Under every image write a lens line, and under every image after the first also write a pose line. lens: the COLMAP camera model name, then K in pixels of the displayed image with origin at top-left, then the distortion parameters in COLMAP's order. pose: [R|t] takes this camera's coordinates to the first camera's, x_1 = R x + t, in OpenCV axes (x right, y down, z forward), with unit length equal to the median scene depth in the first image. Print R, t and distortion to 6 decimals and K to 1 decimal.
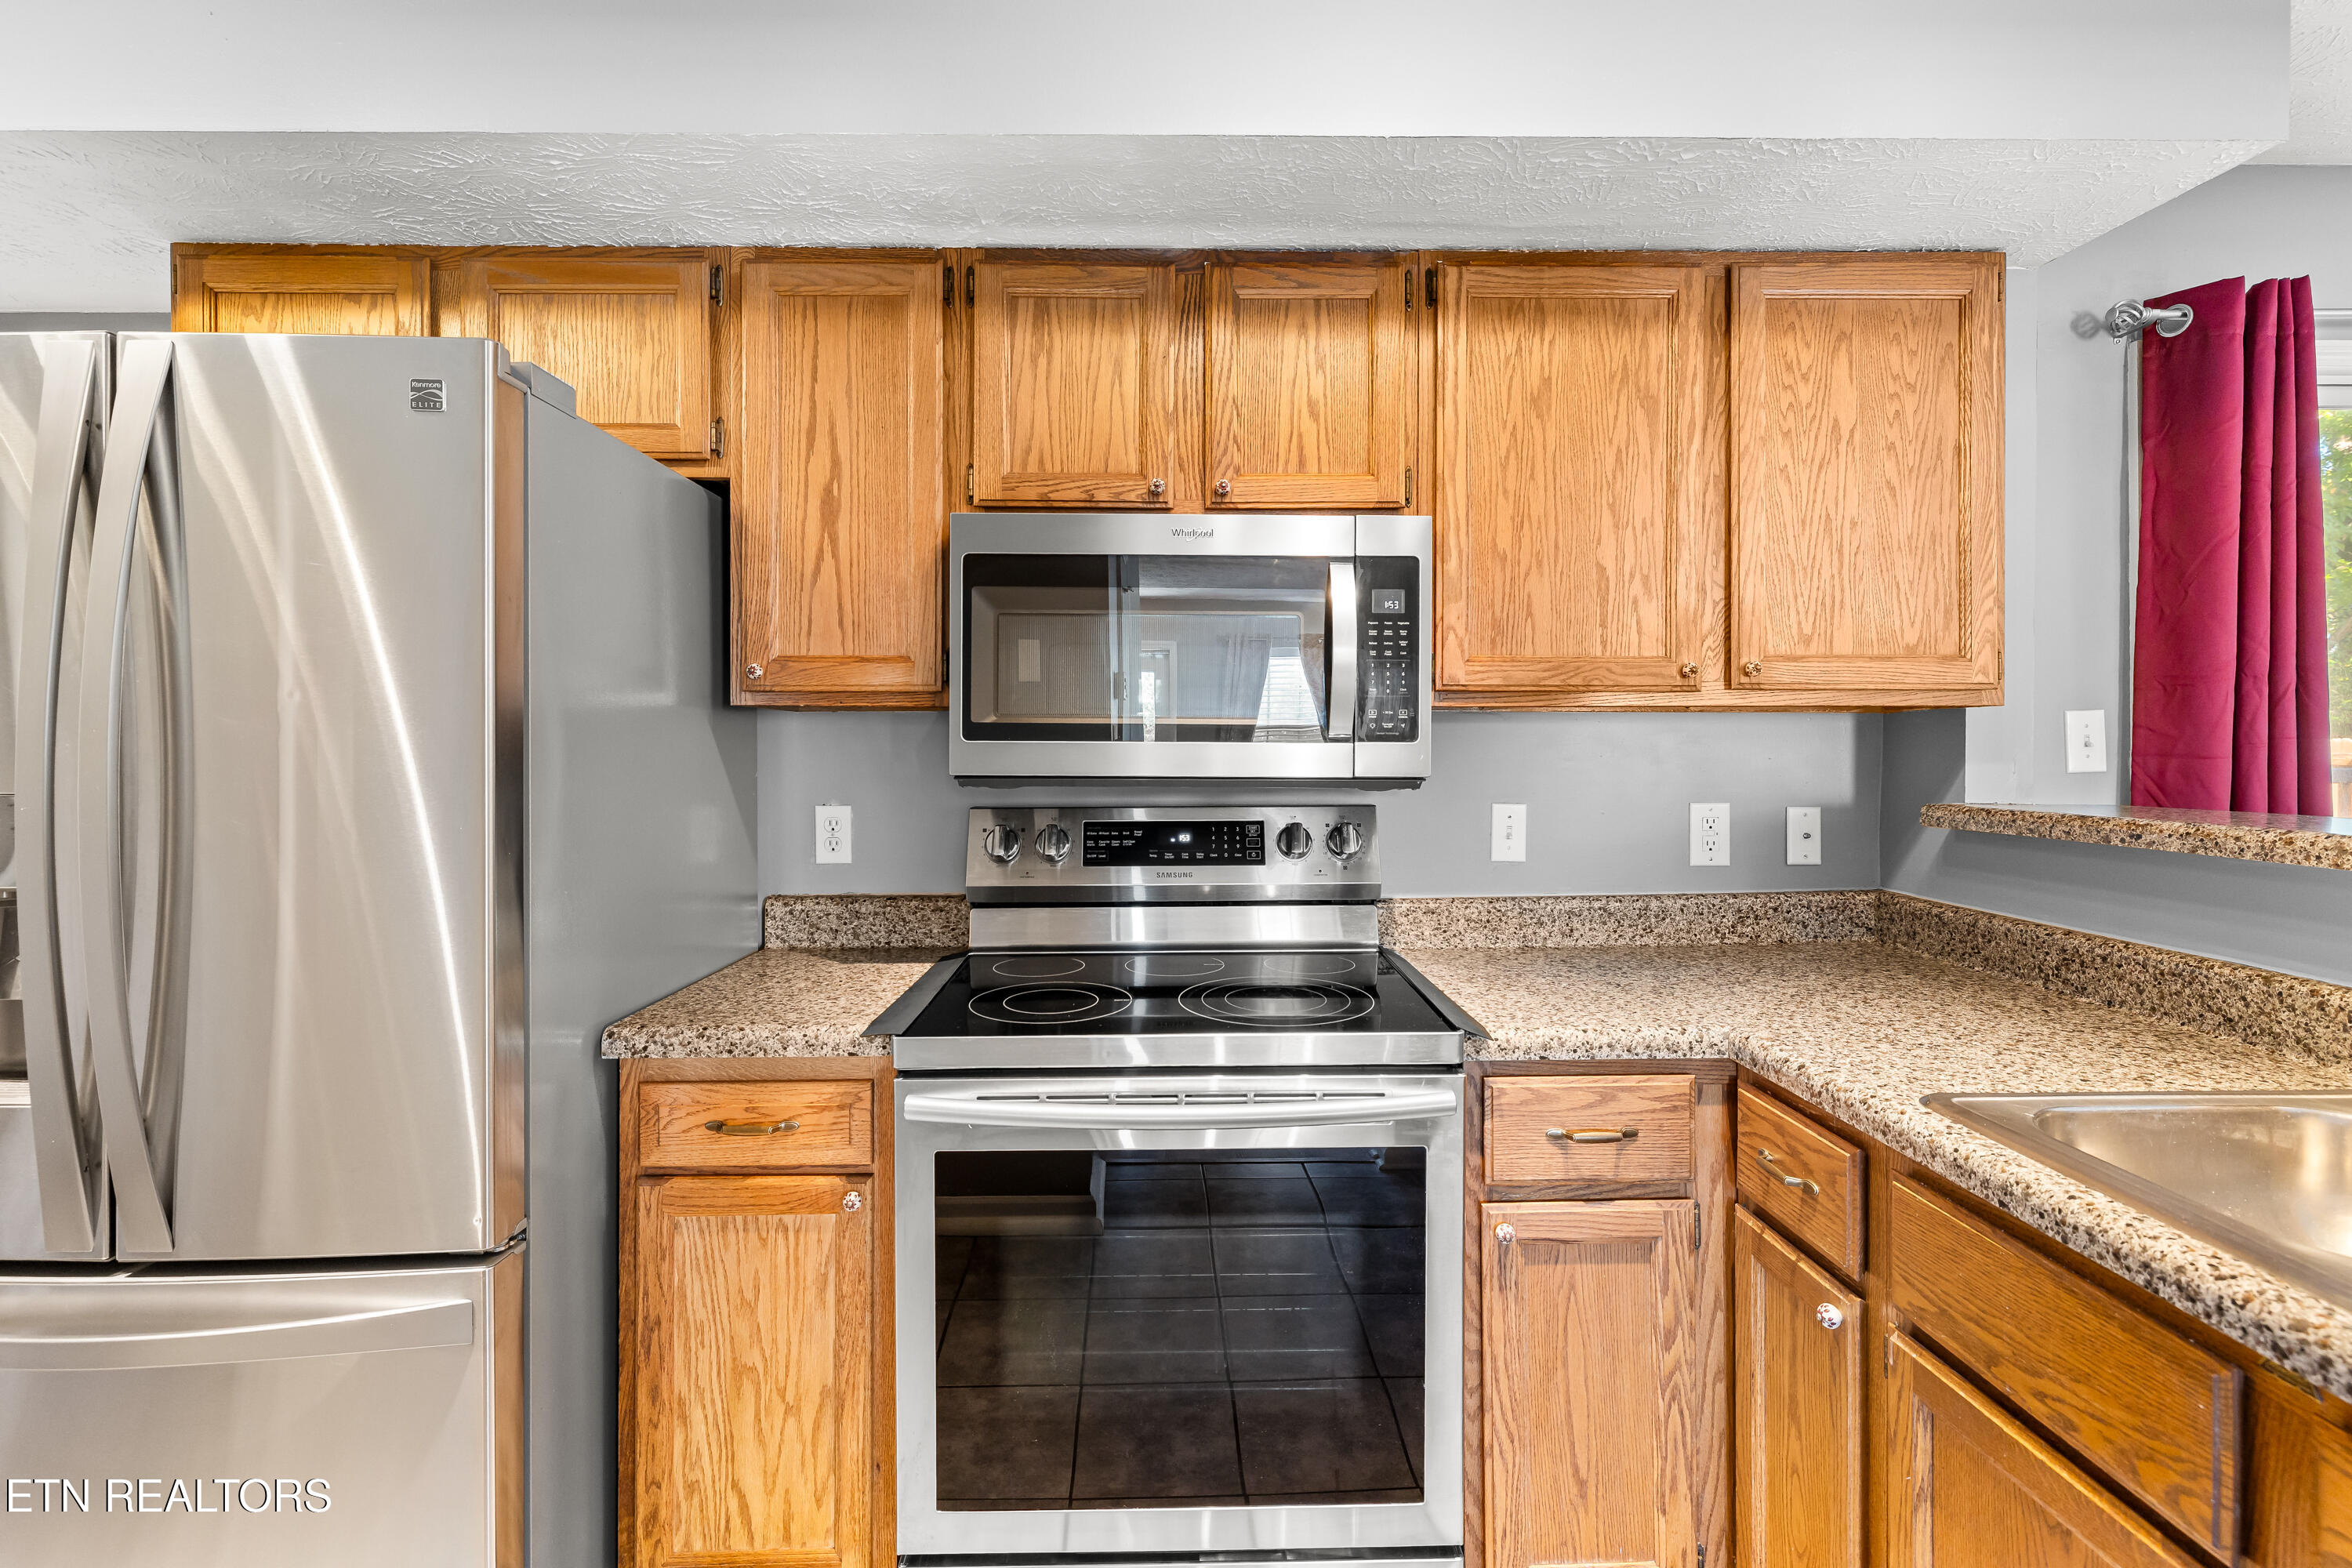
lens RADIAL K [[1071.6, 0, 1179.9], [0, 1071.6, 755.2], [0, 0, 1]] dist [-0.001876, -0.000055]
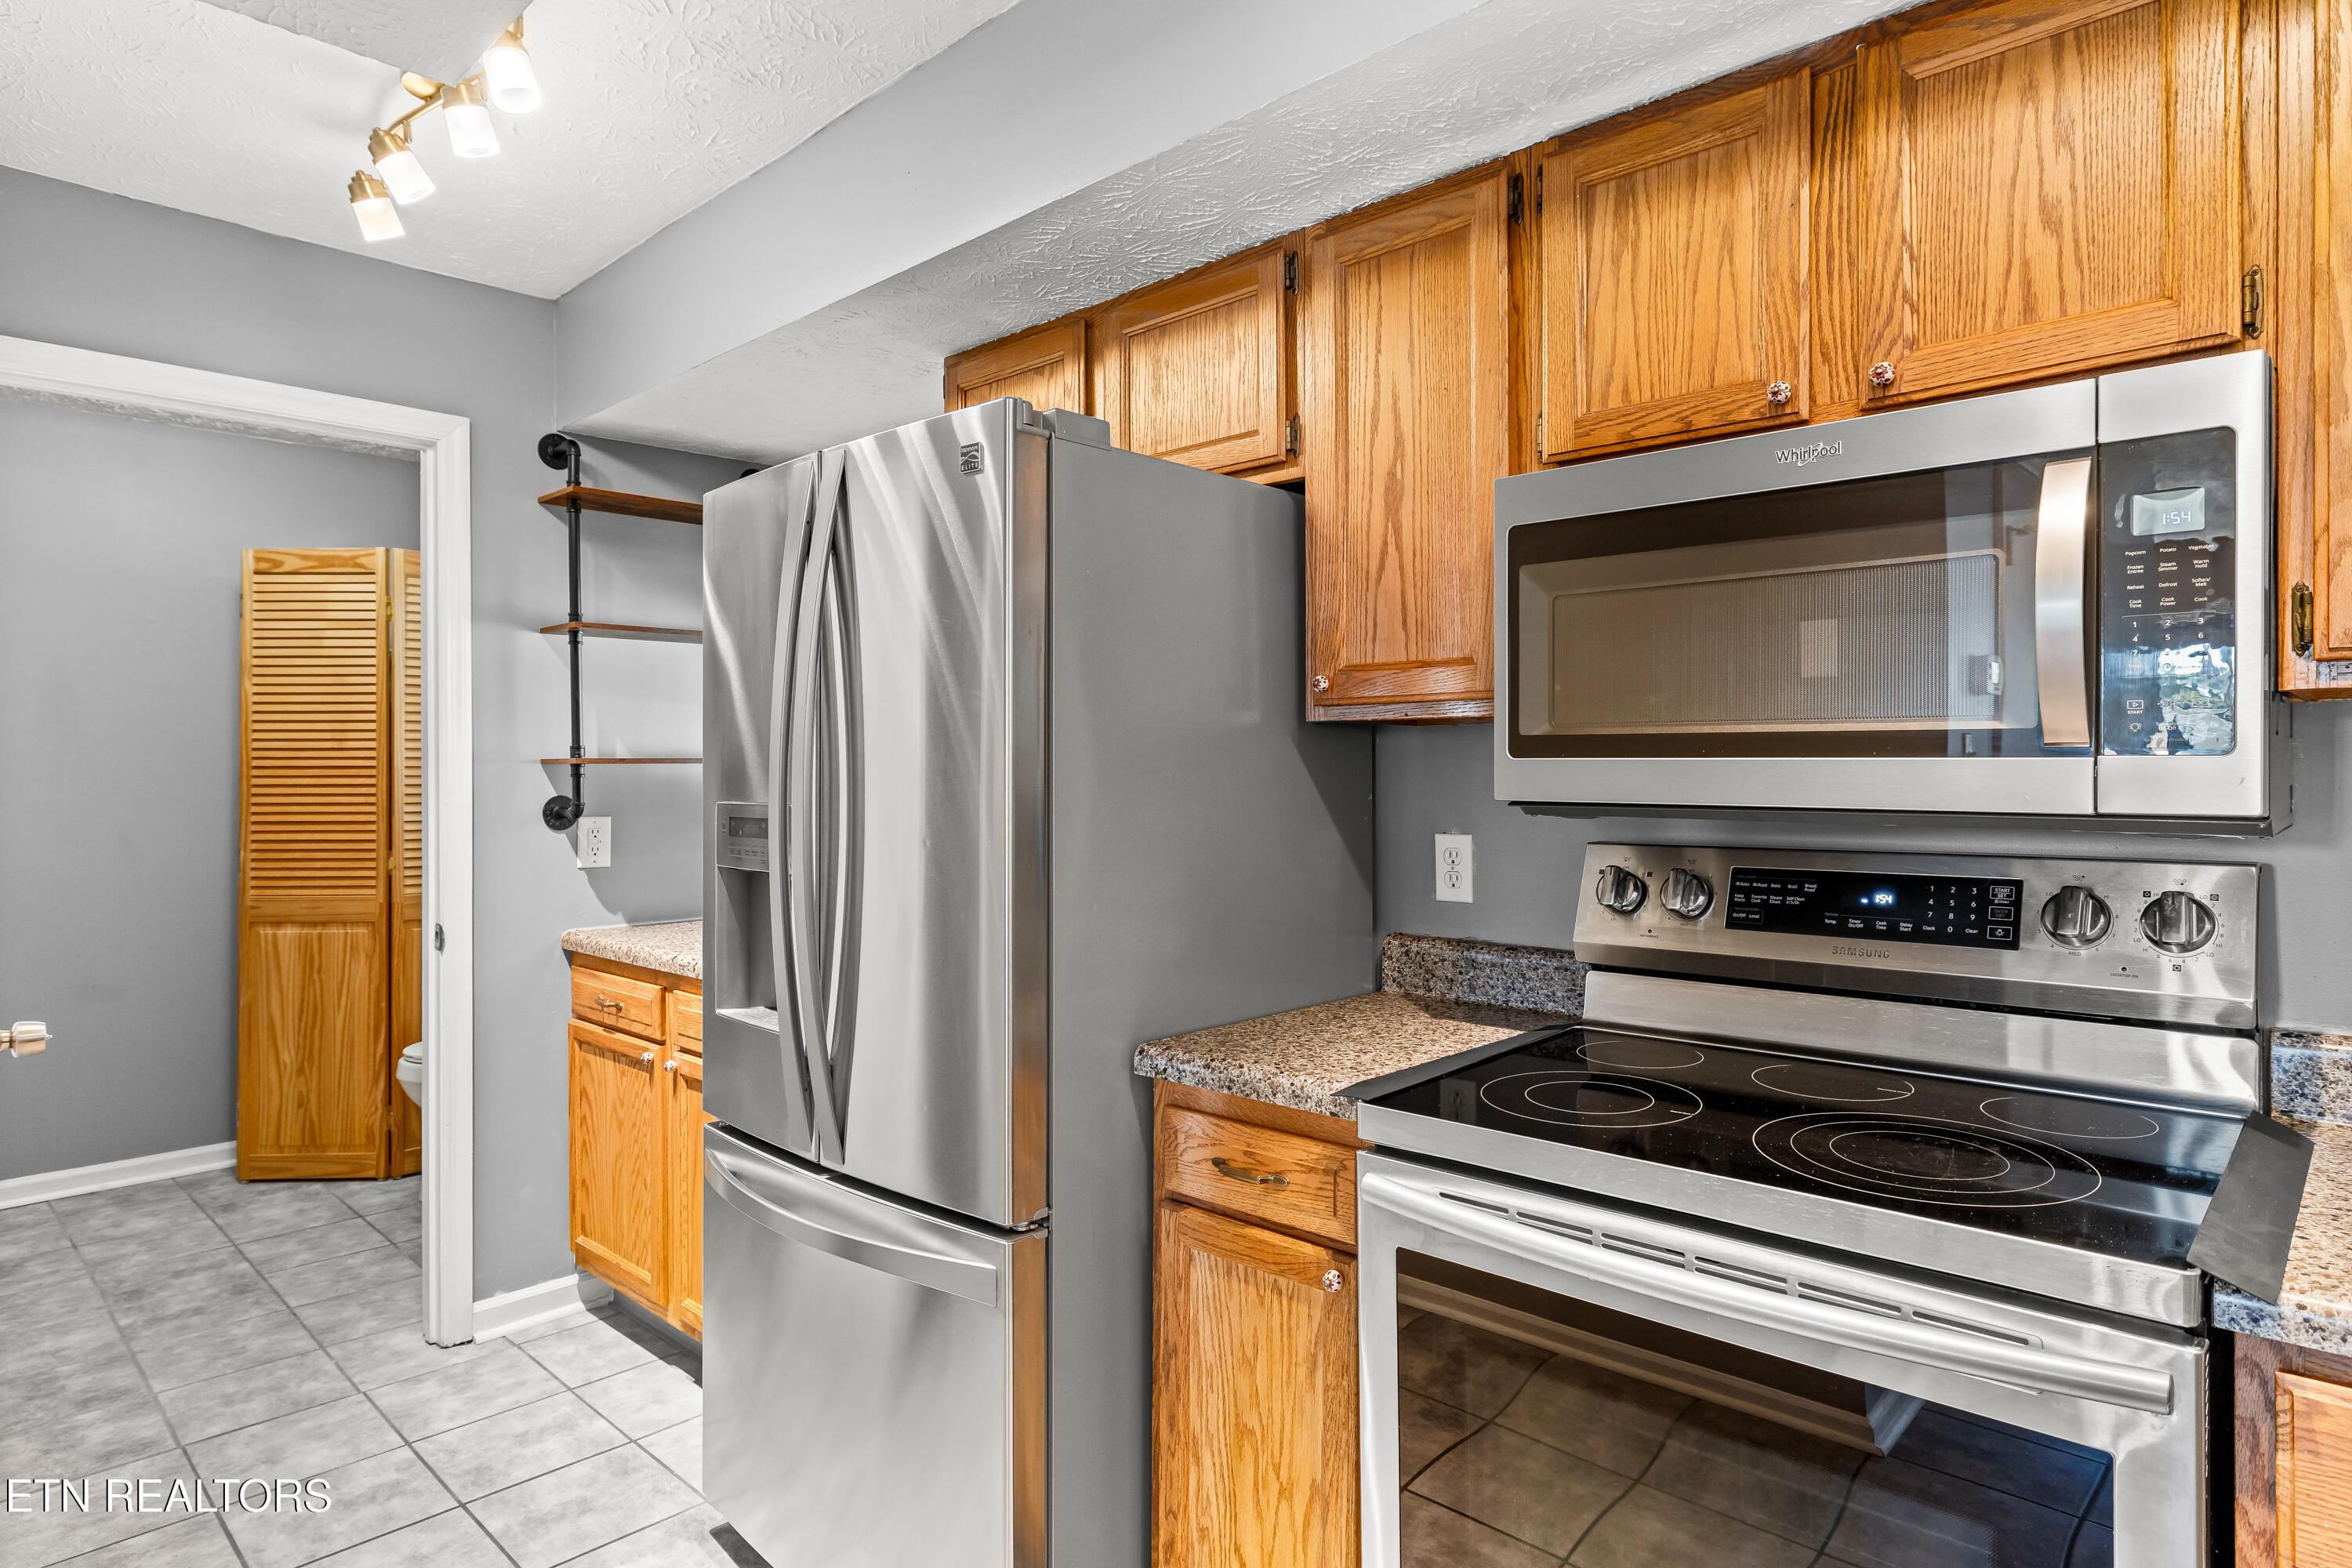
lens RADIAL K [[1296.6, 0, 1176.6], [0, 1296.6, 772.5], [0, 0, 1]] dist [0.000634, -0.000303]
pose [[0.719086, -0.000087, -0.694921, 0.282042], [-0.001635, 0.999997, -0.001818, -0.000404], [0.694919, 0.002444, 0.719084, 0.115302]]
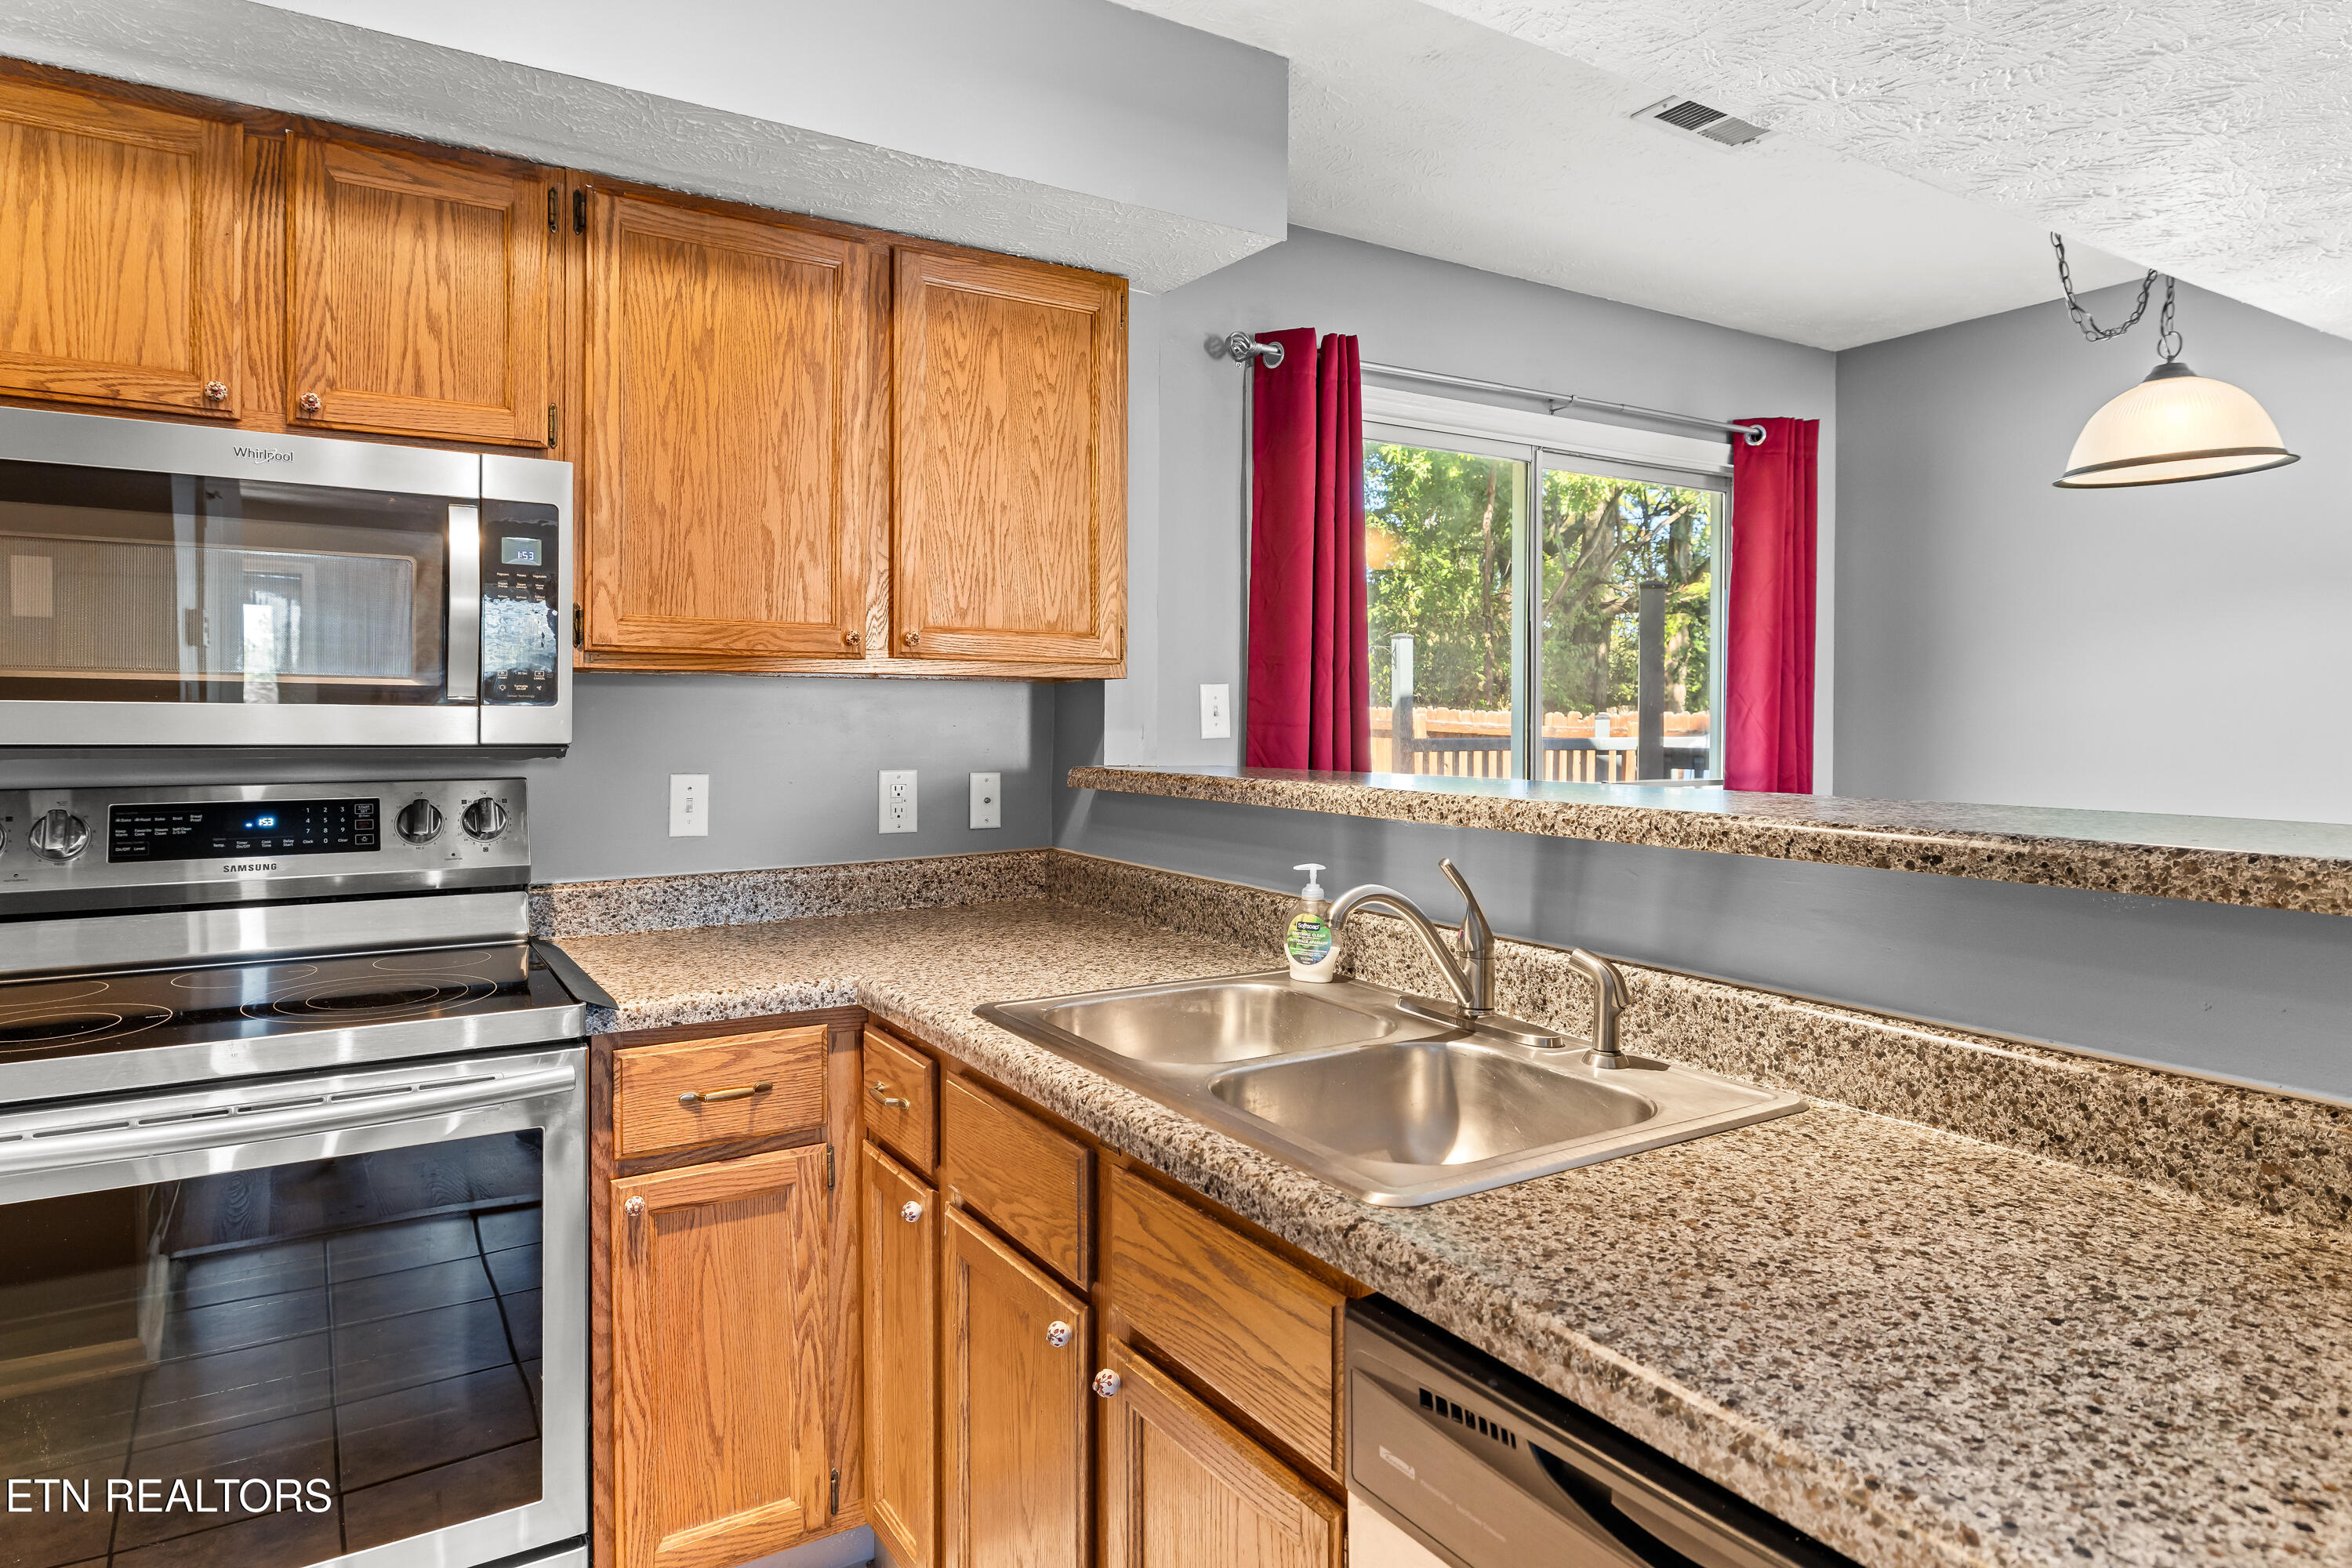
lens RADIAL K [[1366.4, 0, 1174.0], [0, 1366.4, 731.9], [0, 0, 1]] dist [-0.000022, -0.001279]
pose [[0.855978, -0.000706, 0.517011, 0.065046], [-0.000803, 0.999996, 0.002695, 0.006172], [-0.517011, -0.002722, 0.855974, -0.270087]]
